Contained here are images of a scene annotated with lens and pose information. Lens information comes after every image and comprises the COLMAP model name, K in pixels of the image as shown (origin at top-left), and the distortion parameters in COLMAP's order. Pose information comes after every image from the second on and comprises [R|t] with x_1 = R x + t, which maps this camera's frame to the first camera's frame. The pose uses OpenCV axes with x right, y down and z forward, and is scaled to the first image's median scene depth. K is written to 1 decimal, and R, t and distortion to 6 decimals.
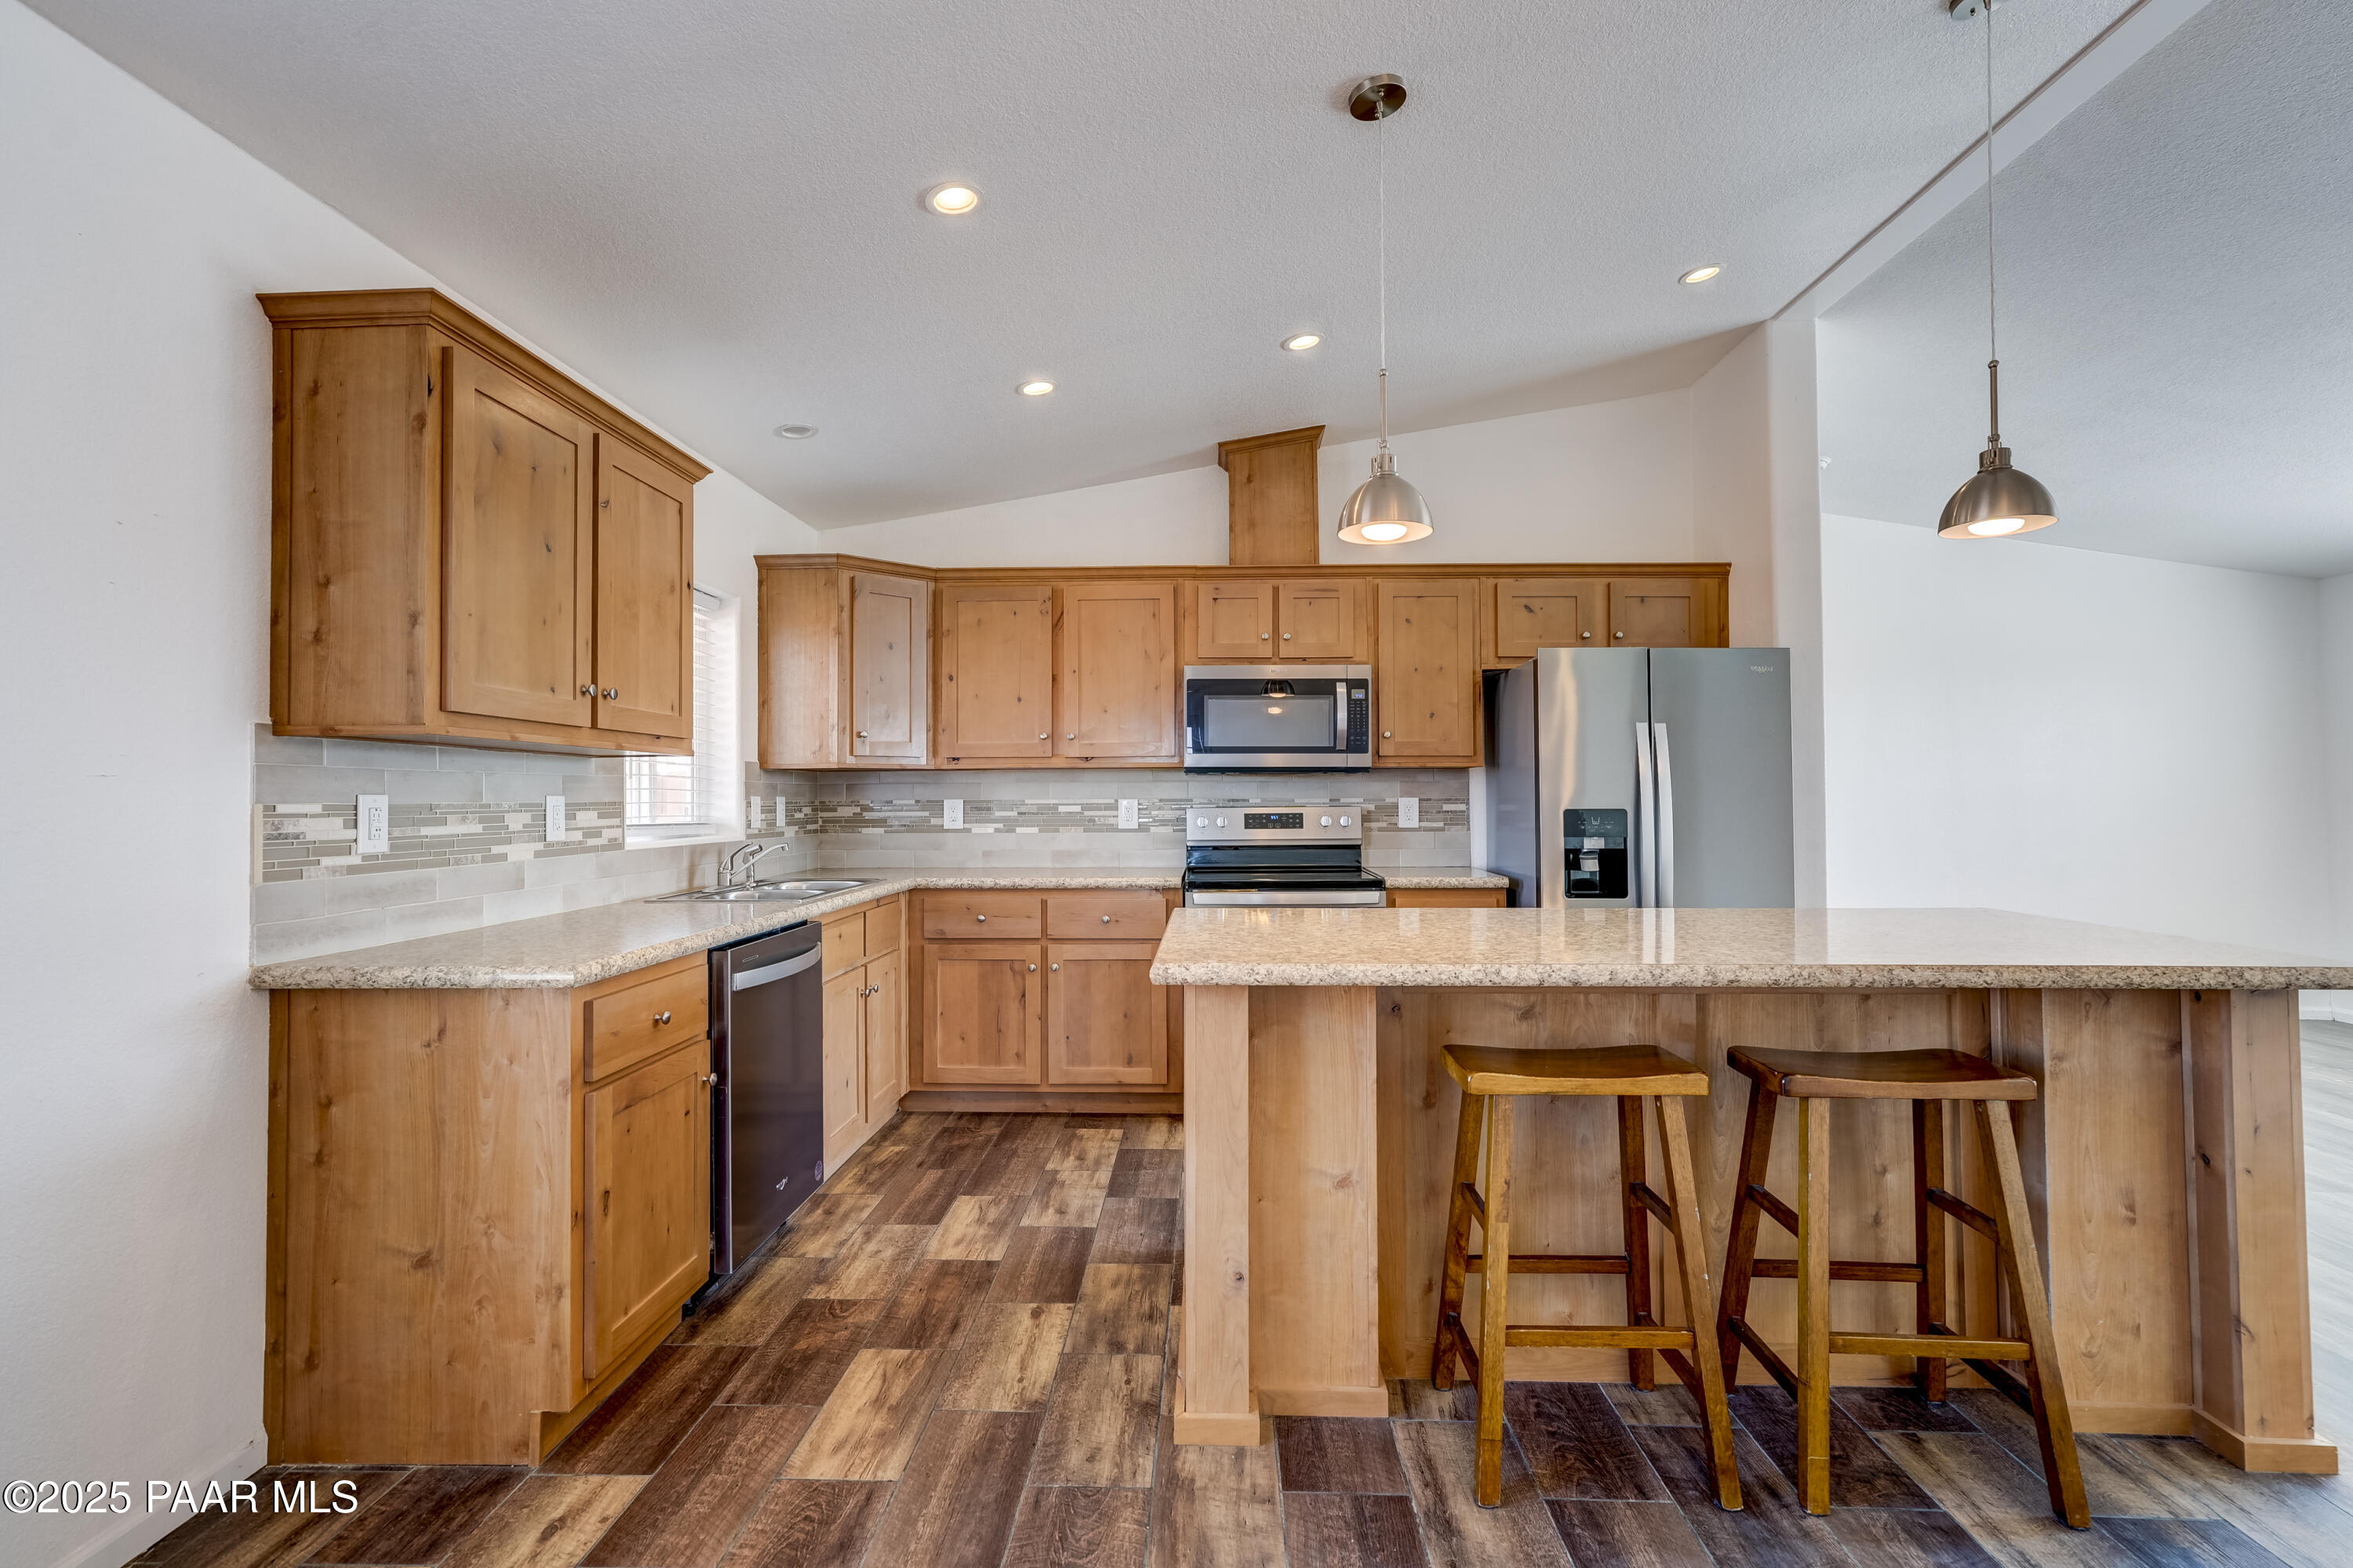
lens RADIAL K [[1050.9, 0, 1173.1], [0, 1050.9, 773.0], [0, 0, 1]] dist [-0.008548, 0.007005]
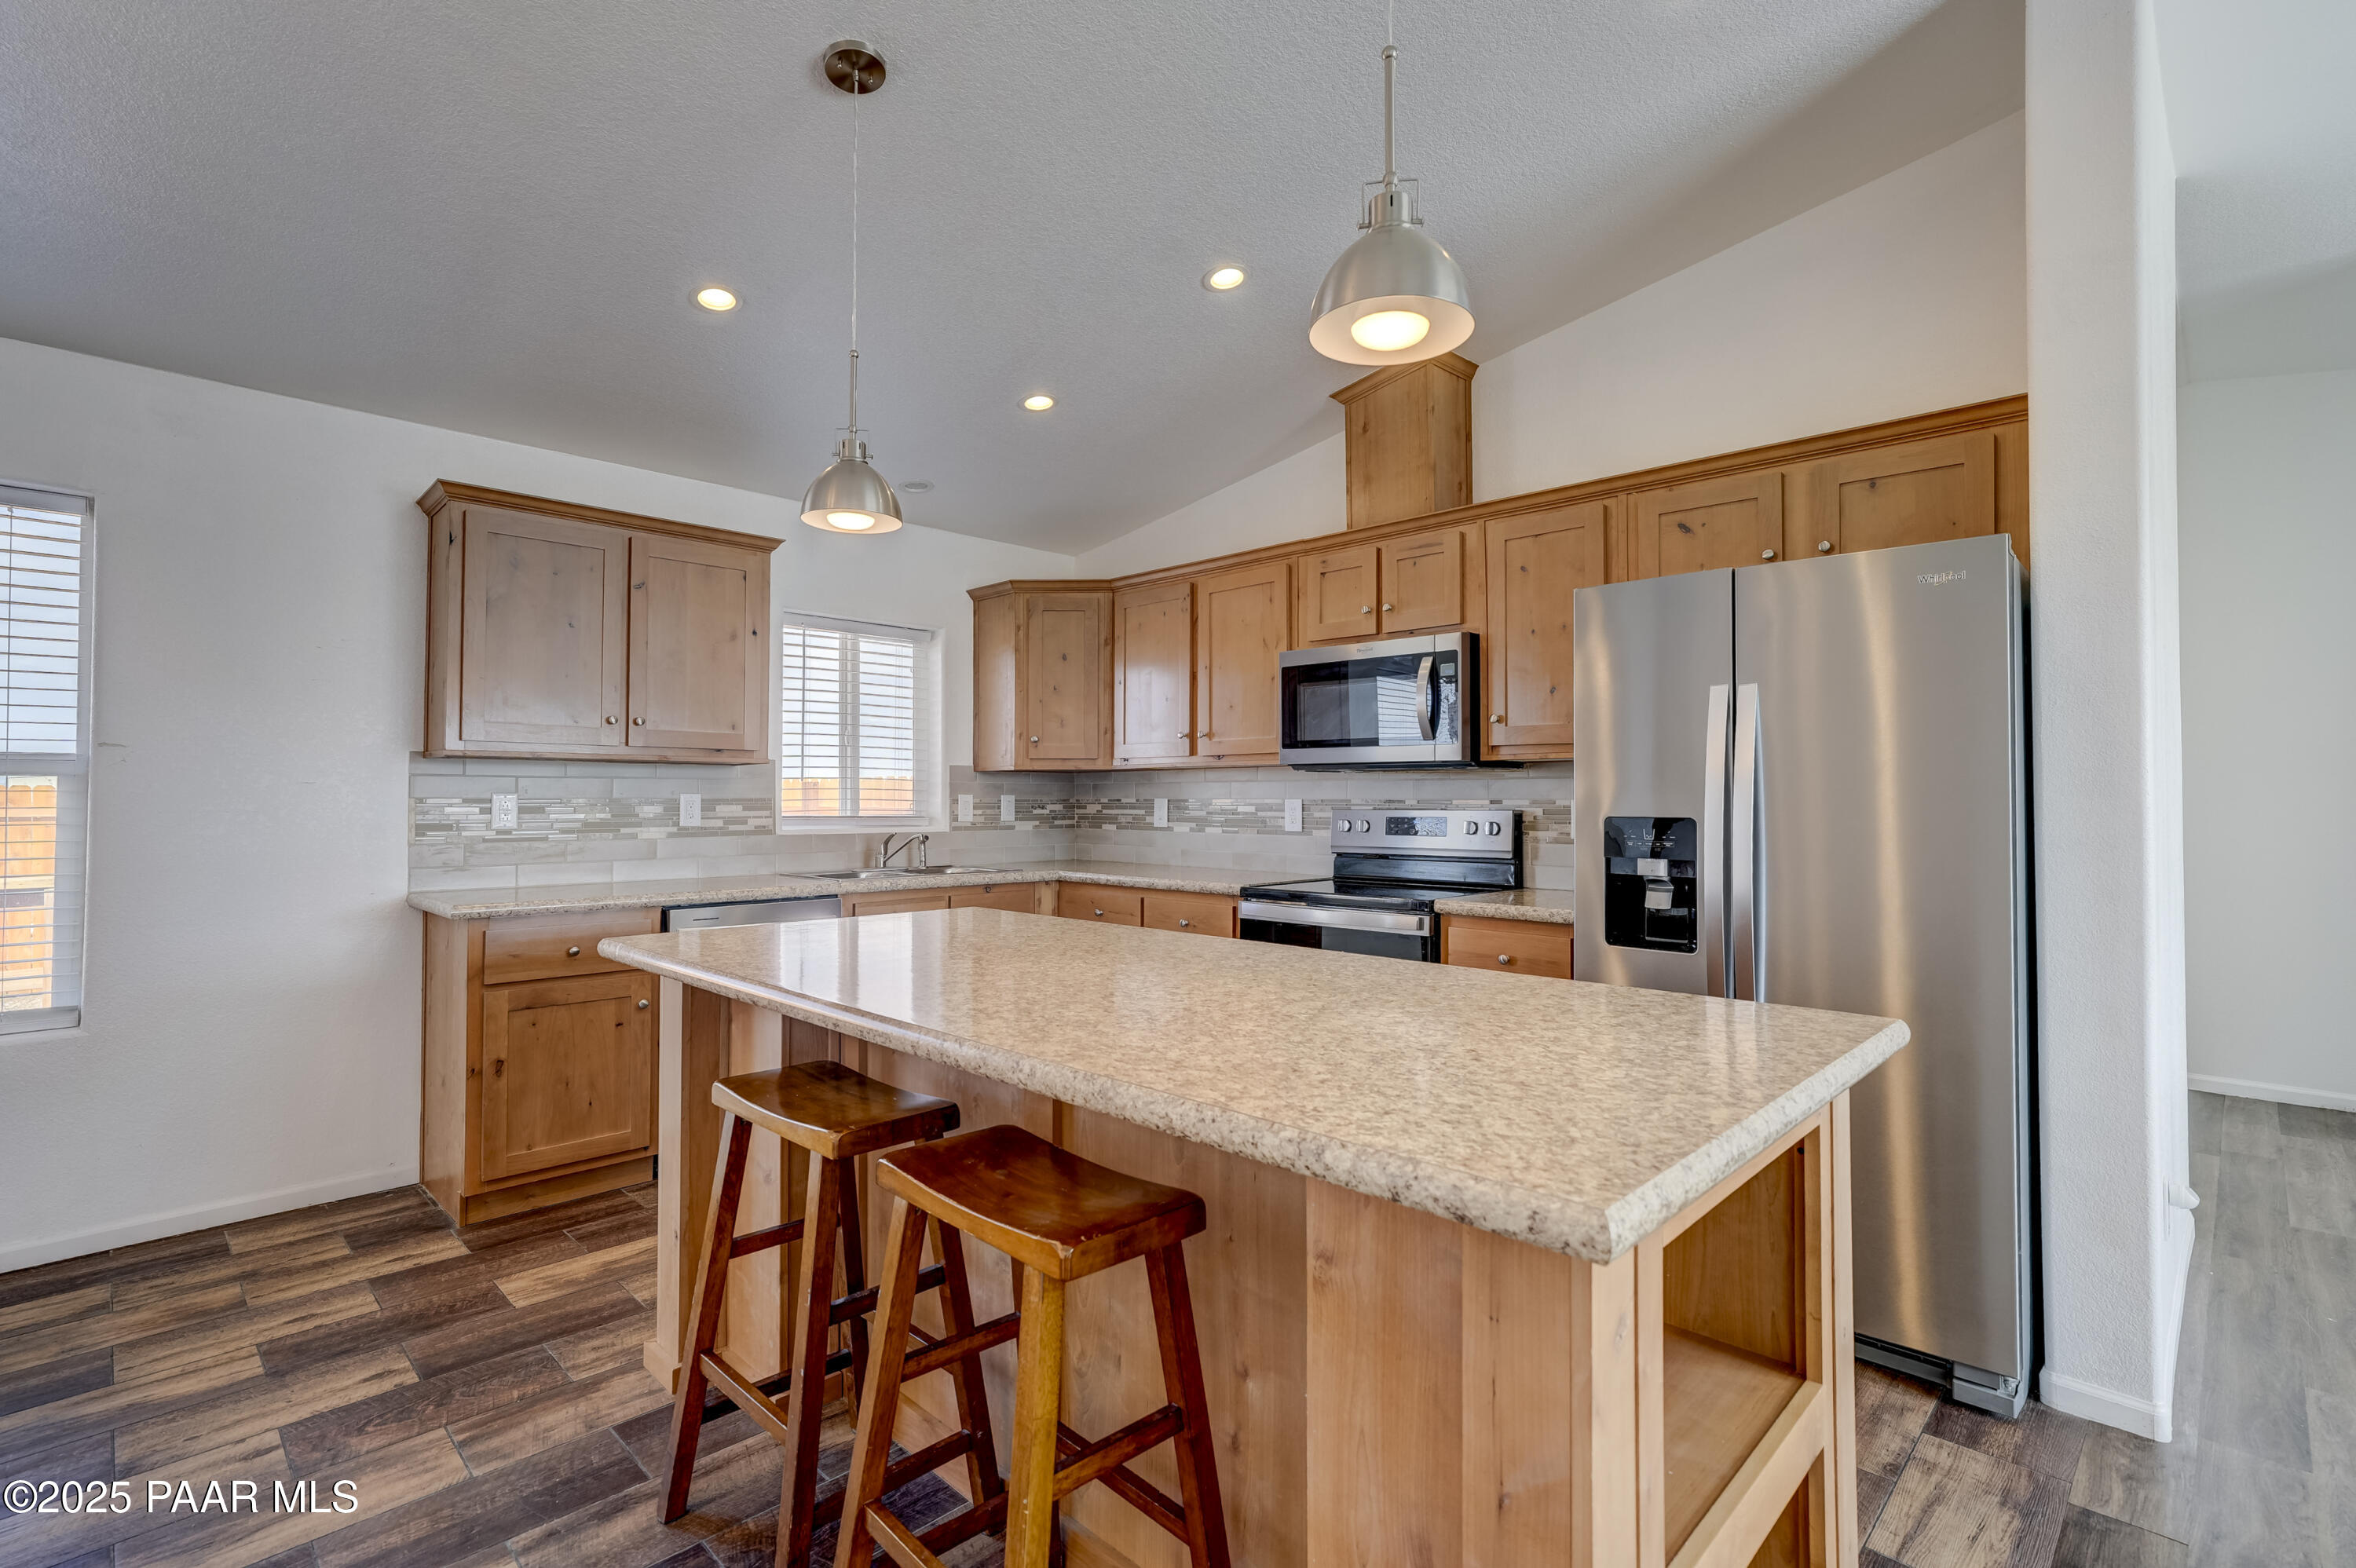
lens RADIAL K [[1082.5, 0, 1174.5], [0, 1082.5, 773.7], [0, 0, 1]] dist [-0.008720, 0.009121]
pose [[0.738390, -0.009820, -0.674303, 0.766043], [0.011181, 0.999935, -0.002319, 0.004926], [0.674281, -0.005828, 0.738451, 0.330000]]
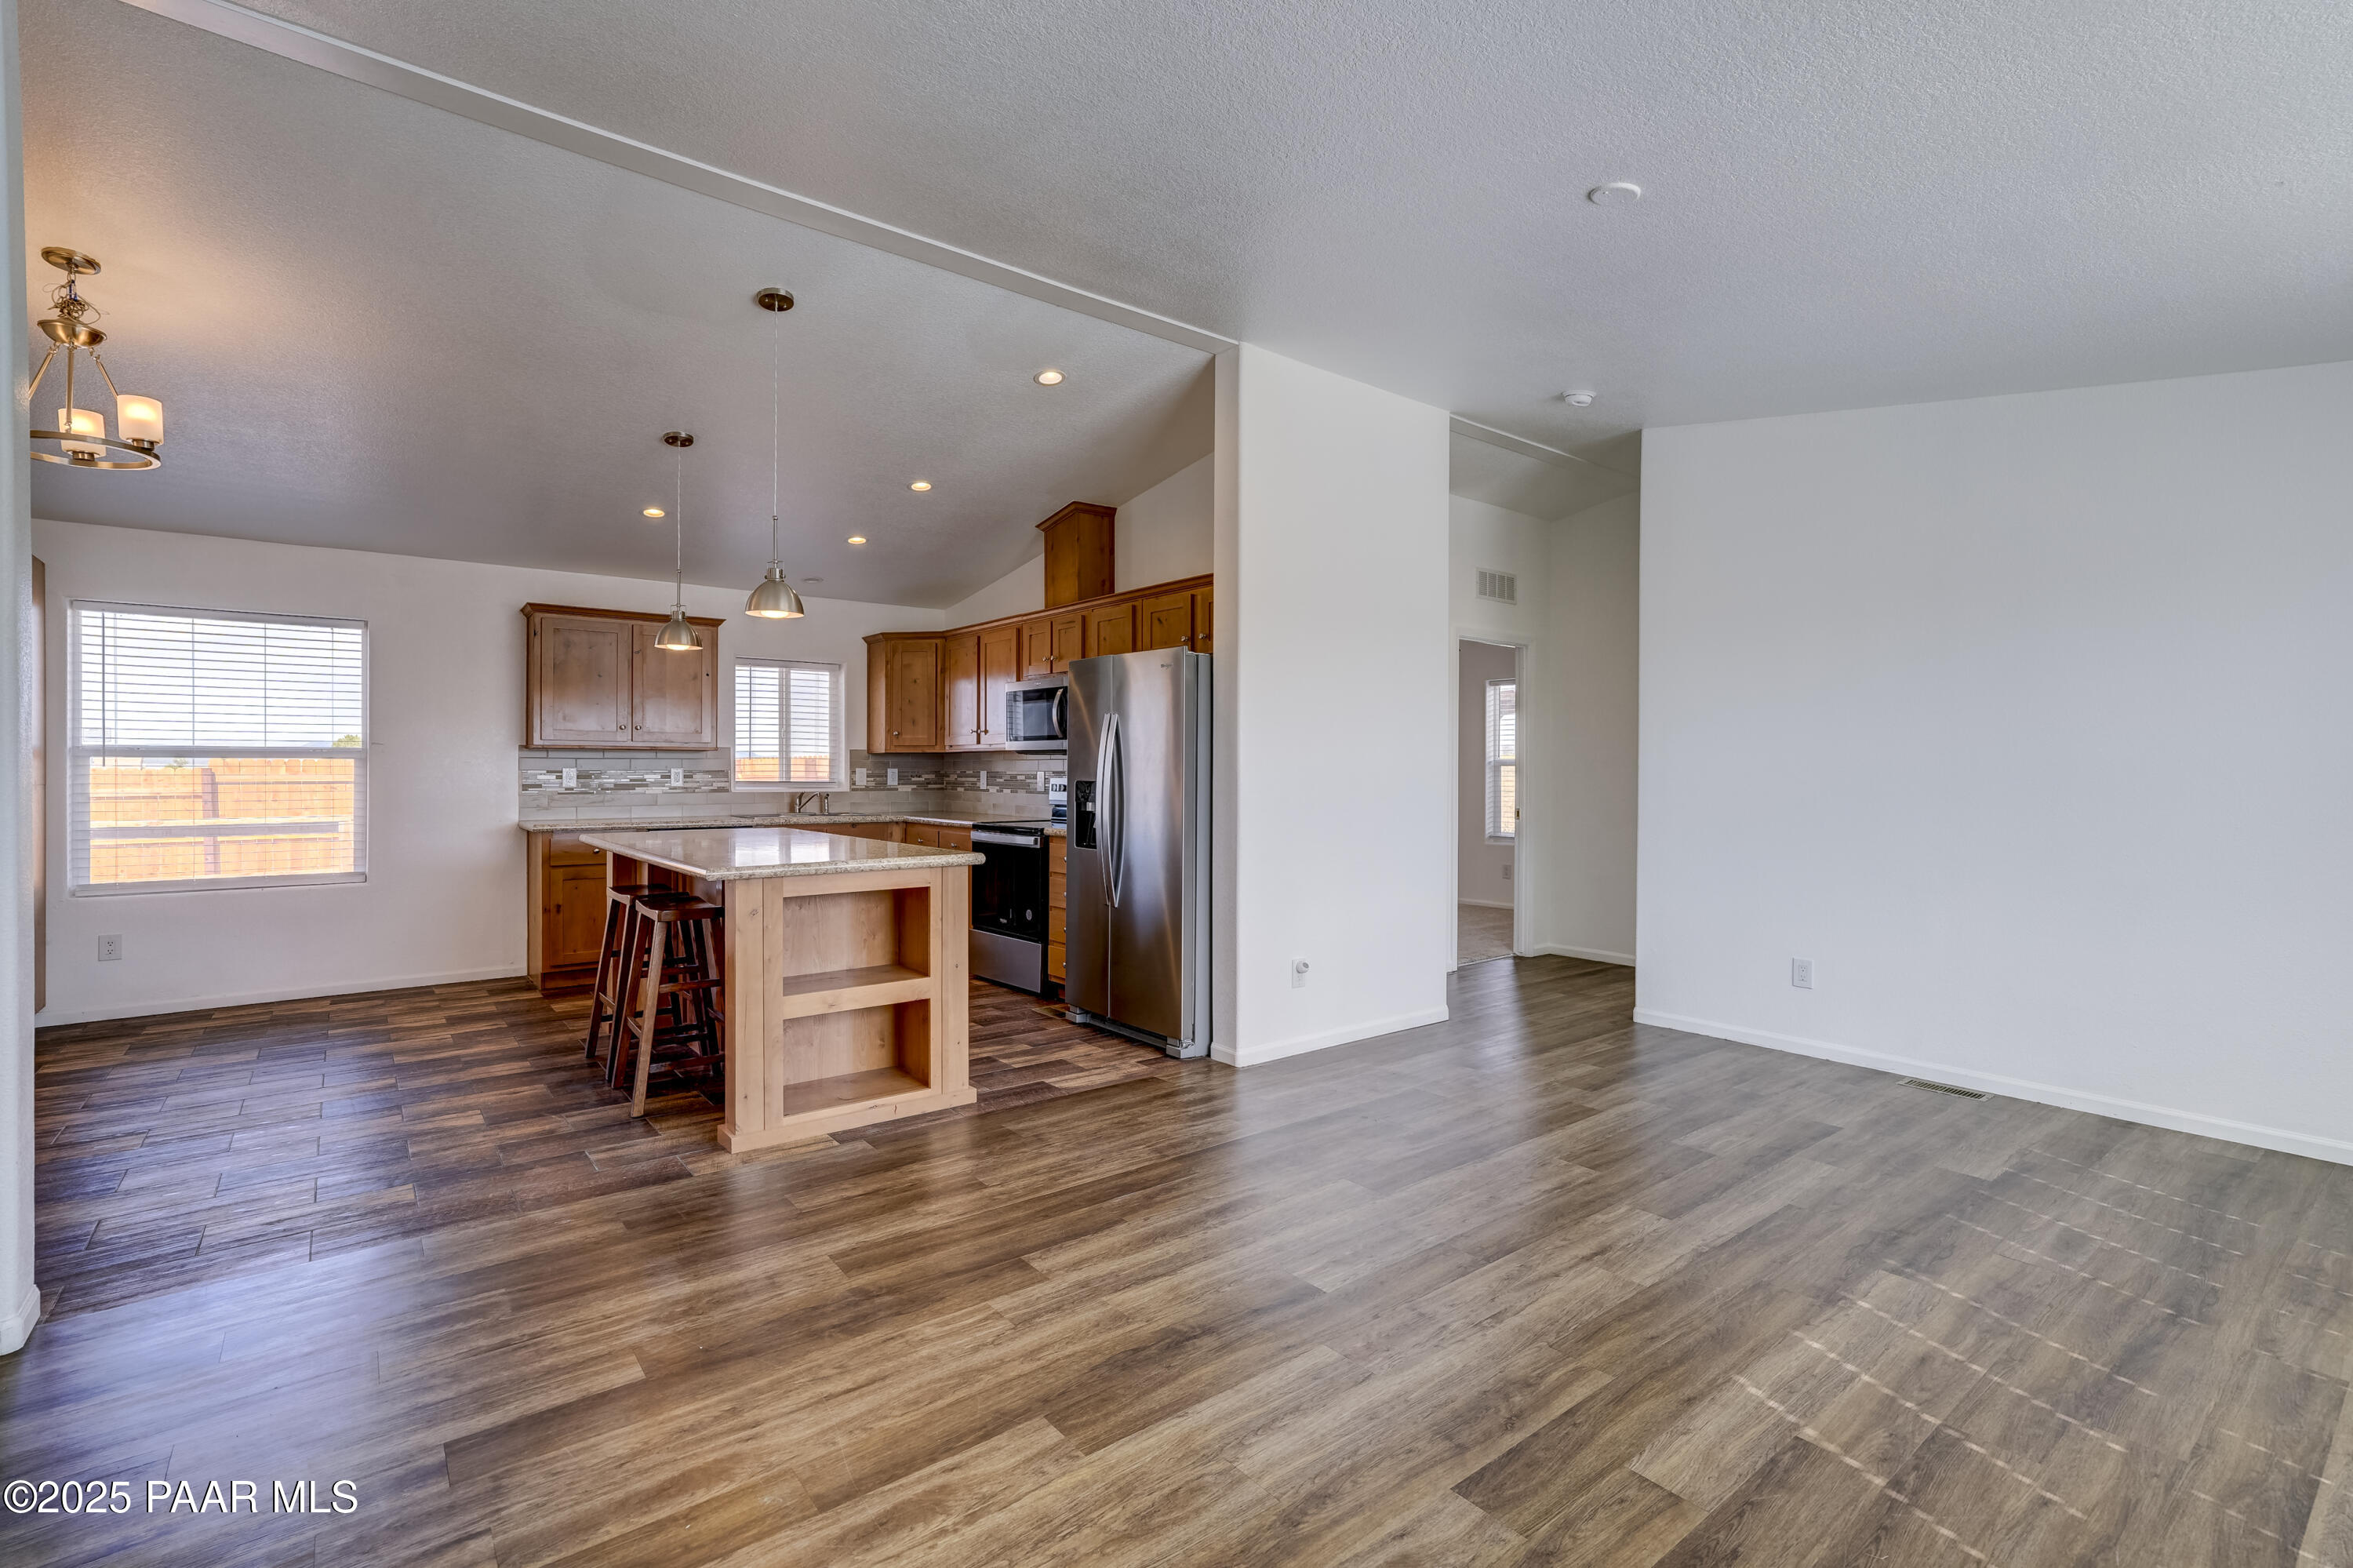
lens RADIAL K [[1064.1, 0, 1165.0], [0, 1064.1, 770.8], [0, 0, 1]] dist [-0.002445, 0.006946]
pose [[0.649258, 0.007195, -0.760534, 1.766762], [0.012177, 0.999729, 0.019854, -0.005169], [0.760471, -0.022152, 0.648994, 0.240057]]
